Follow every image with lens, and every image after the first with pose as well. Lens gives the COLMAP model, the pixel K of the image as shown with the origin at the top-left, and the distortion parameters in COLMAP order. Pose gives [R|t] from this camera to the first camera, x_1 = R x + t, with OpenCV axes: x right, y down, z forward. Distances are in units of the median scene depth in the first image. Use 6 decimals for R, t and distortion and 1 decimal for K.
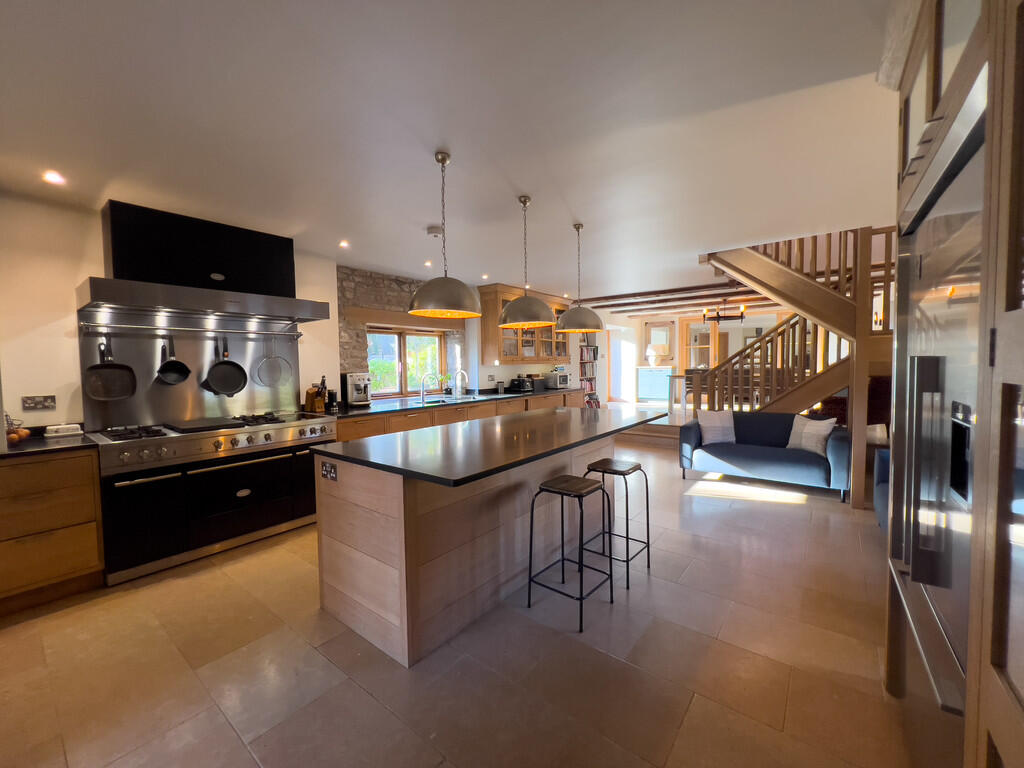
lens RADIAL K [[415.7, 0, 510.0], [0, 415.7, 385.3], [0, 0, 1]] dist [-0.004569, -0.000671]
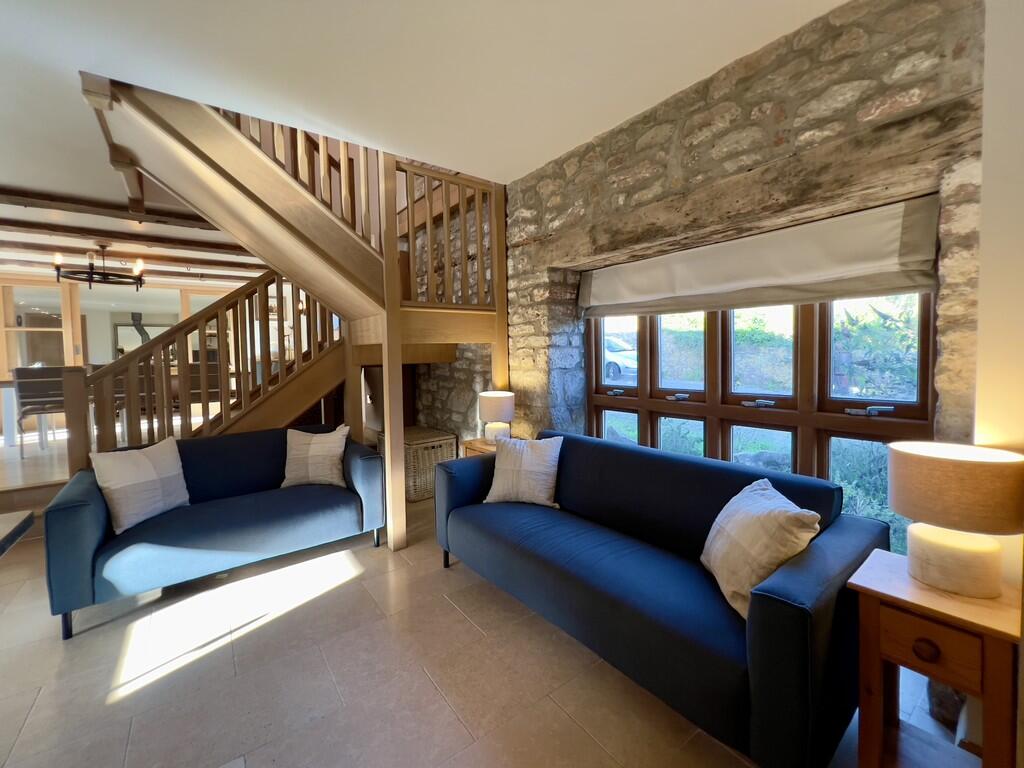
lens RADIAL K [[415.7, 0, 509.6], [0, 415.7, 371.3], [0, 0, 1]] dist [-0.004569, -0.000671]
pose [[0.263909, -0.033050, 0.963981, 0.143259], [0.065406, 0.997726, 0.016301, -0.006154], [-0.962327, 0.058748, 0.265471, 0.427347]]
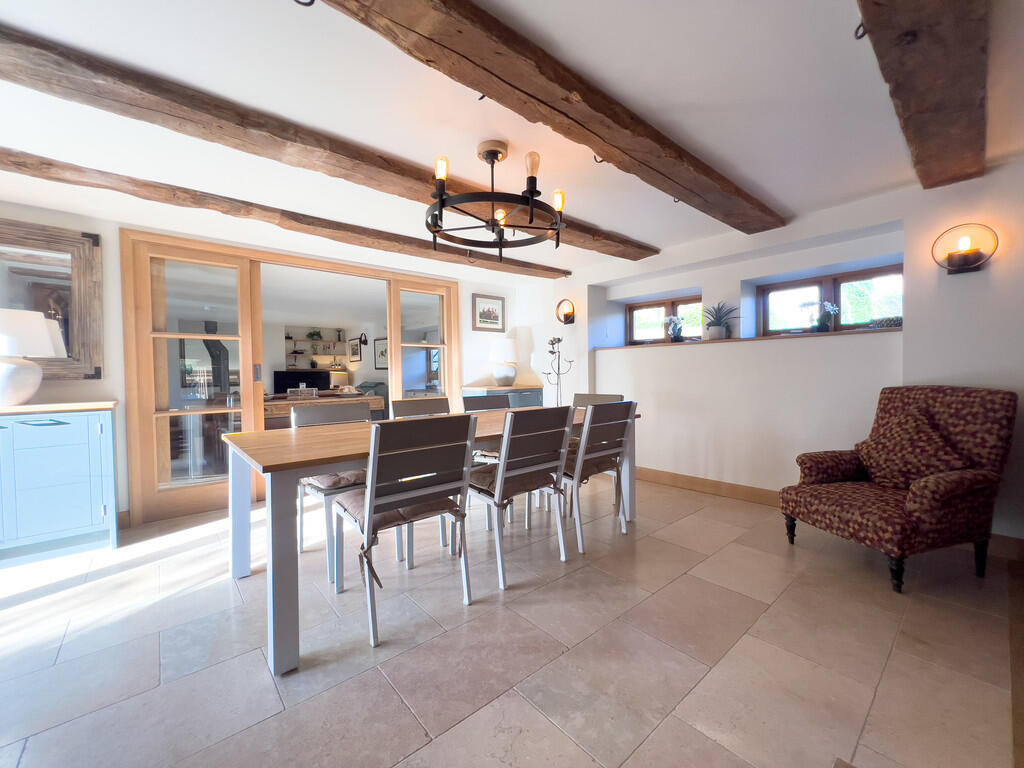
lens RADIAL K [[410.1, 0, 507.9], [0, 410.1, 386.6], [0, 0, 1]] dist [-0.001766, 0.000504]
pose [[0.203621, -0.021025, 0.978824, 0.348856], [0.060028, 0.998157, 0.008953, -0.080493], [-0.977208, 0.056934, 0.204507, 1.304603]]
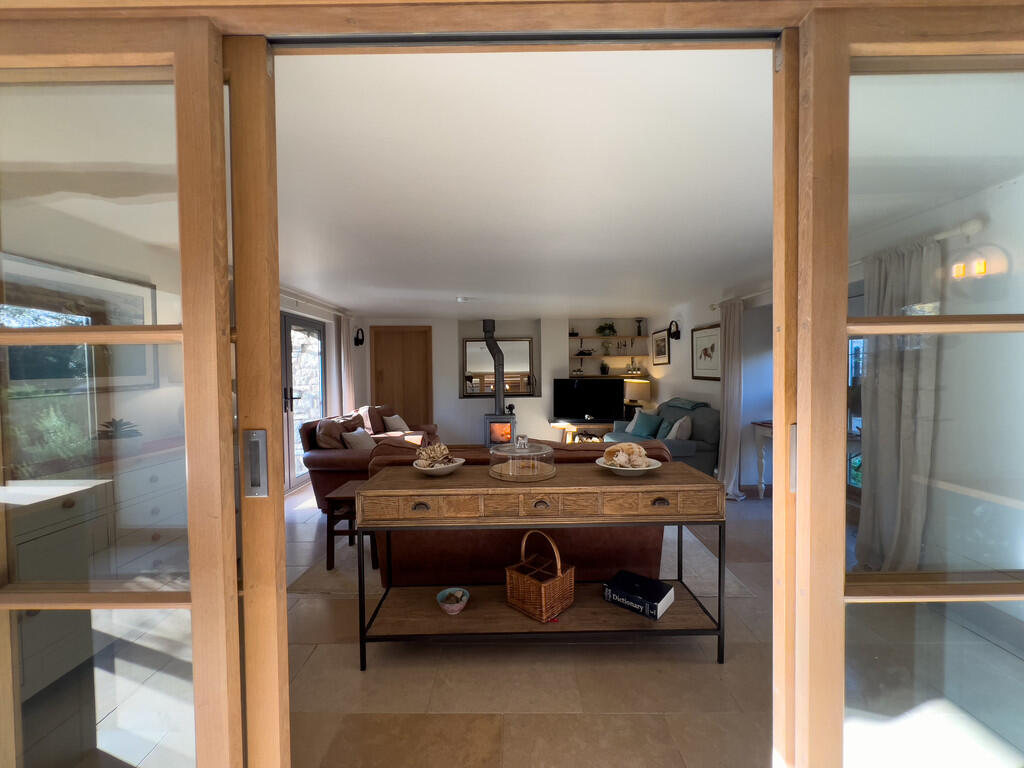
lens RADIAL K [[415.7, 0, 508.3], [0, 415.7, 384.4], [0, 0, 1]] dist [-0.004569, -0.000671]
pose [[0.801581, -0.011794, 0.597769, 0.875026], [0.029784, 0.999352, -0.020222, -0.144039], [-0.597143, 0.034013, 0.801413, 1.606325]]
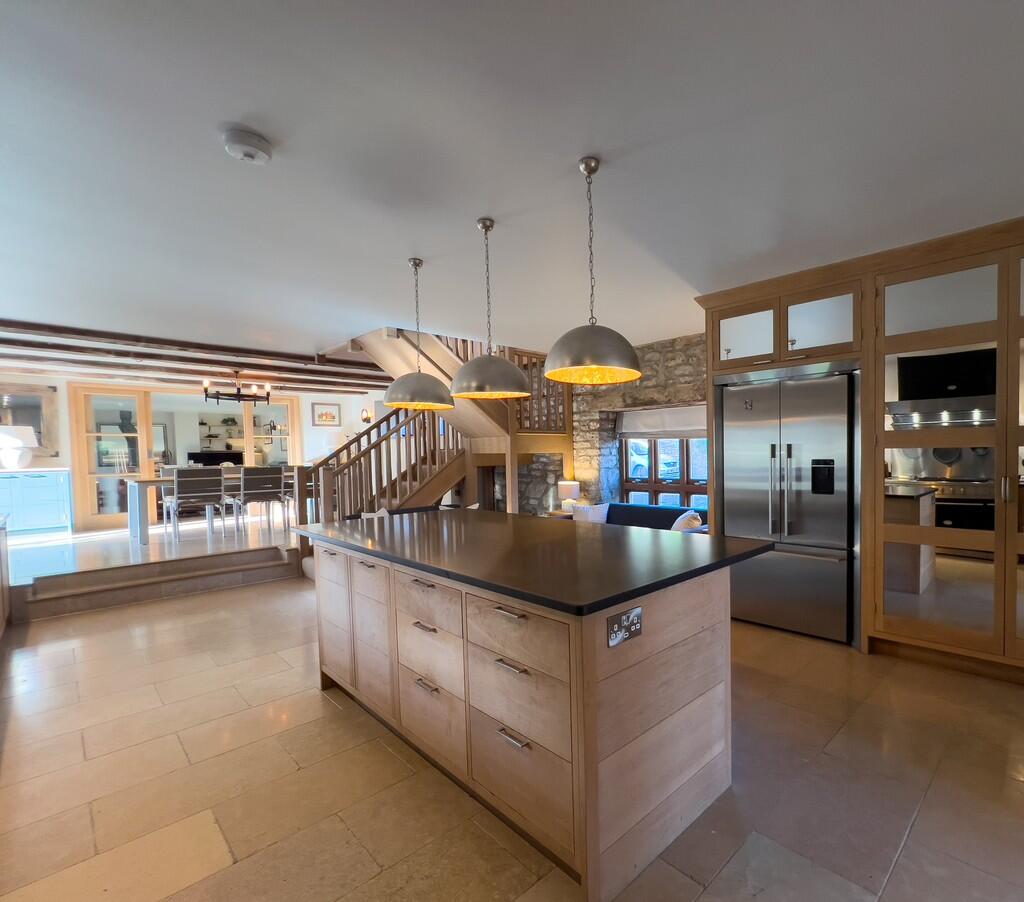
lens RADIAL K [[502.6, 0, 619.3], [0, 502.6, 475.2], [0, 0, 1]] dist [0.005692, -0.000373]
pose [[0.070053, -0.032725, 0.997006, -0.438880], [0.067315, 0.997339, 0.028007, -0.009721], [-0.995269, 0.065152, 0.072070, 0.396089]]
